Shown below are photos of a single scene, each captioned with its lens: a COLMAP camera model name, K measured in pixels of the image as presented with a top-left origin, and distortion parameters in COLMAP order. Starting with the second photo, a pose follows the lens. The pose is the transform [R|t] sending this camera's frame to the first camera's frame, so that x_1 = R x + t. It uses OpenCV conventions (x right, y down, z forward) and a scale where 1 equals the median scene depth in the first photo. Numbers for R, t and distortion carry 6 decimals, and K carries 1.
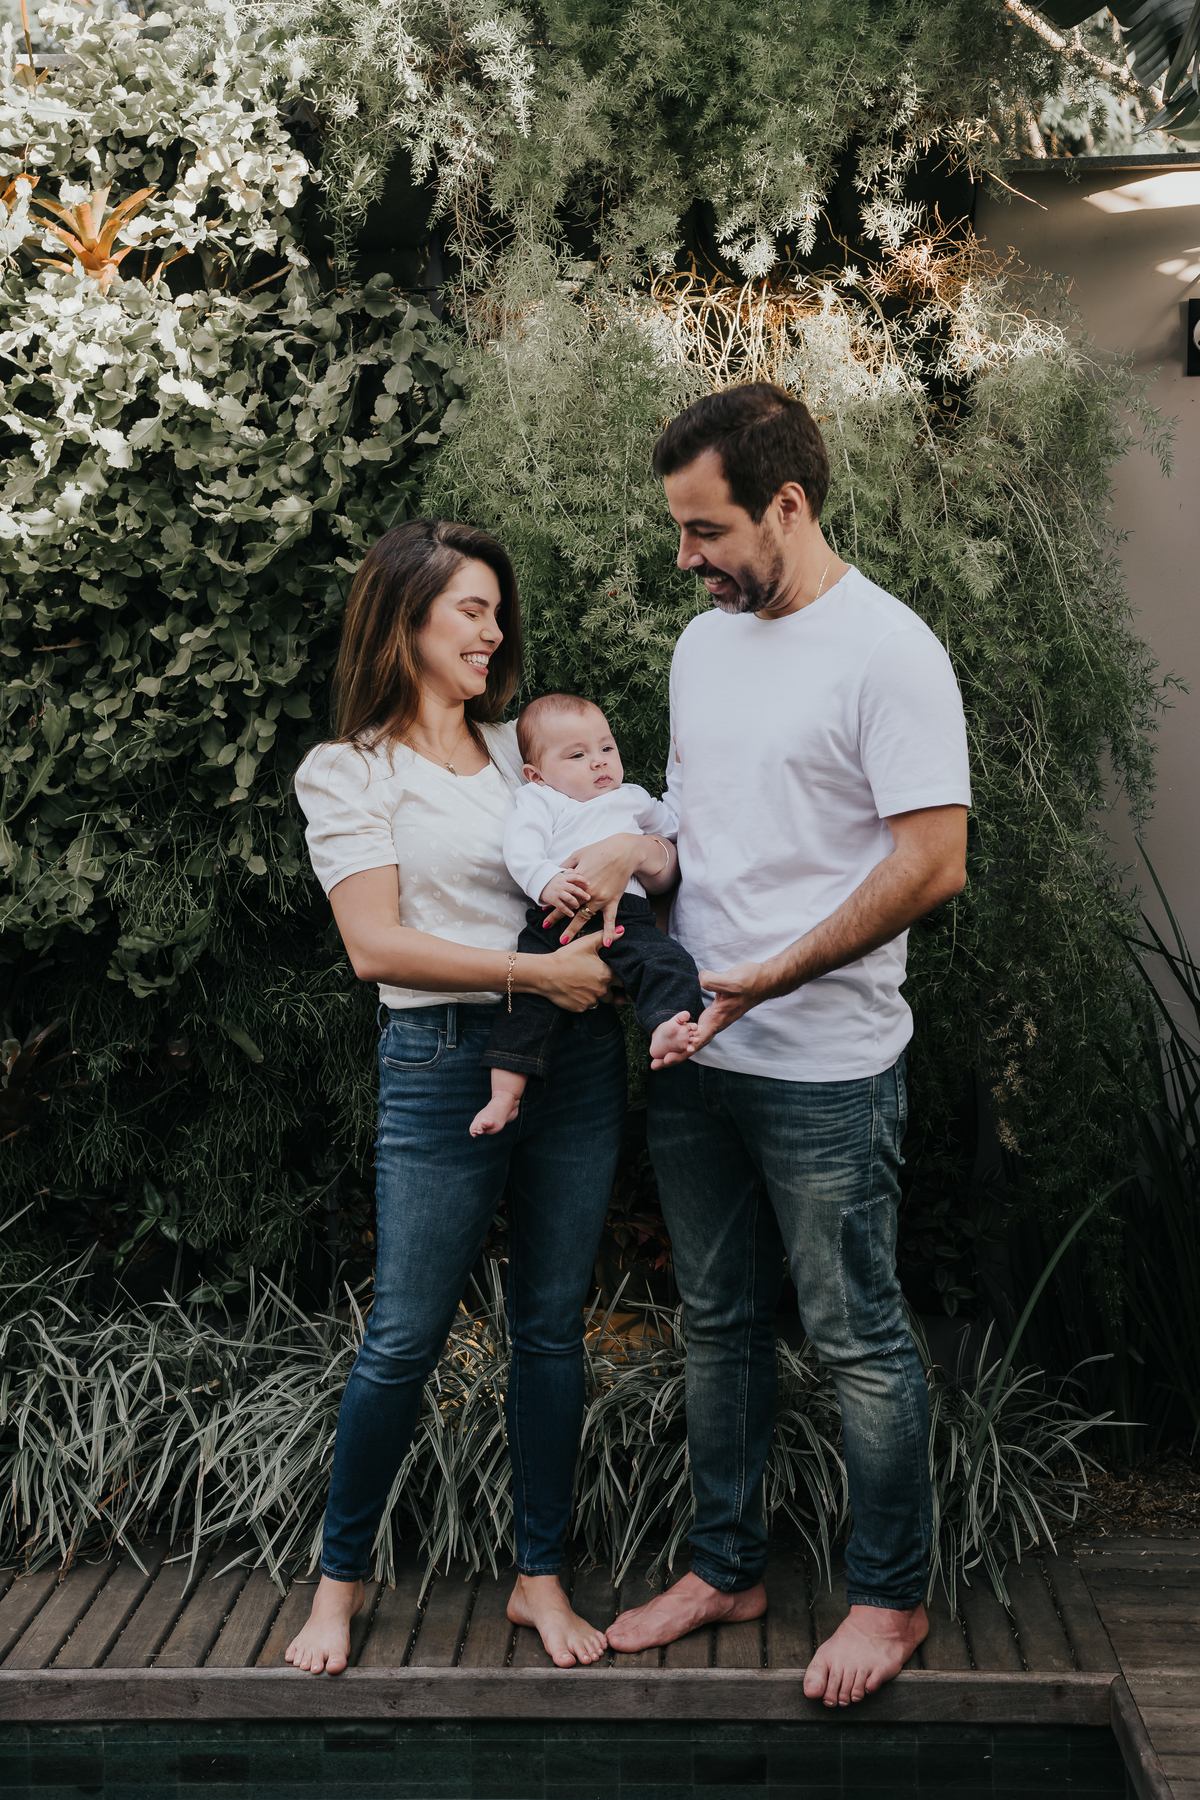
lens RADIAL K [[2518.3, 0, 591.9], [0, 2518.3, 895.6], [0, 0, 1]] dist [0.096625, 0.077978]
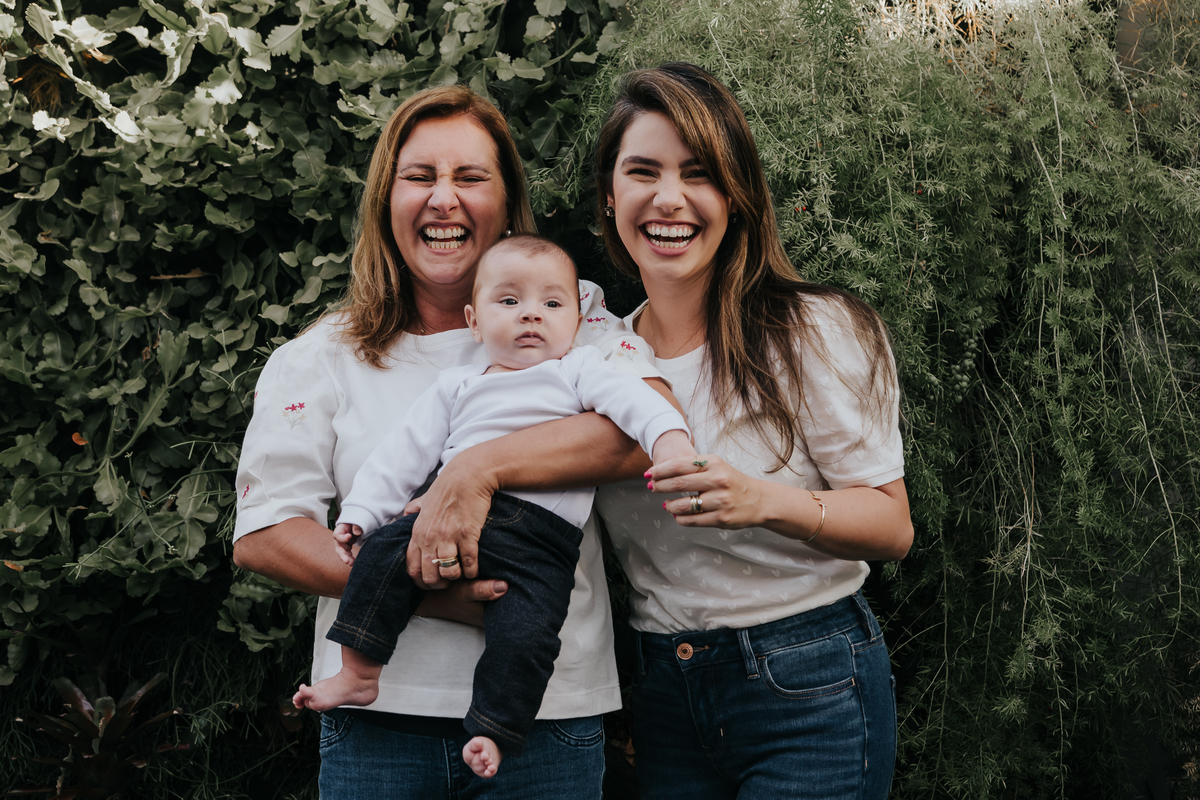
lens RADIAL K [[1678.9, 0, 600.0], [0, 1678.9, 400.0], [0, 0, 1]] dist [0.096625, 0.077978]
pose [[0.998079, 0.020259, 0.058540, -0.091491], [-0.013702, 0.993804, -0.110301, 0.015749], [-0.060412, 0.109287, 0.992173, 0.378619]]
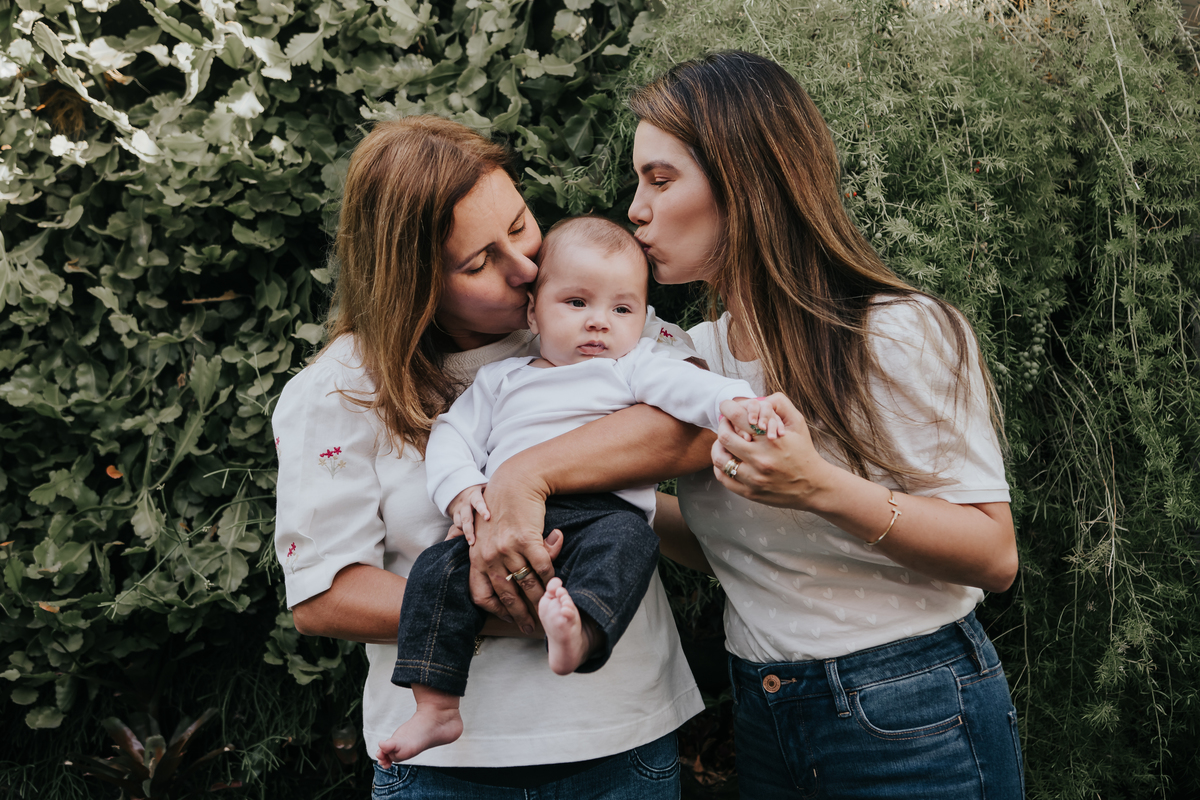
lens RADIAL K [[1601.4, 0, 600.0], [0, 1601.4, 400.0], [0, 0, 1]] dist [0.070197, 0.135813]
pose [[0.999434, -0.026638, 0.020538, -0.084104], [0.028785, 0.993231, -0.112531, 0.008306], [-0.017401, 0.113059, 0.993436, 0.431656]]
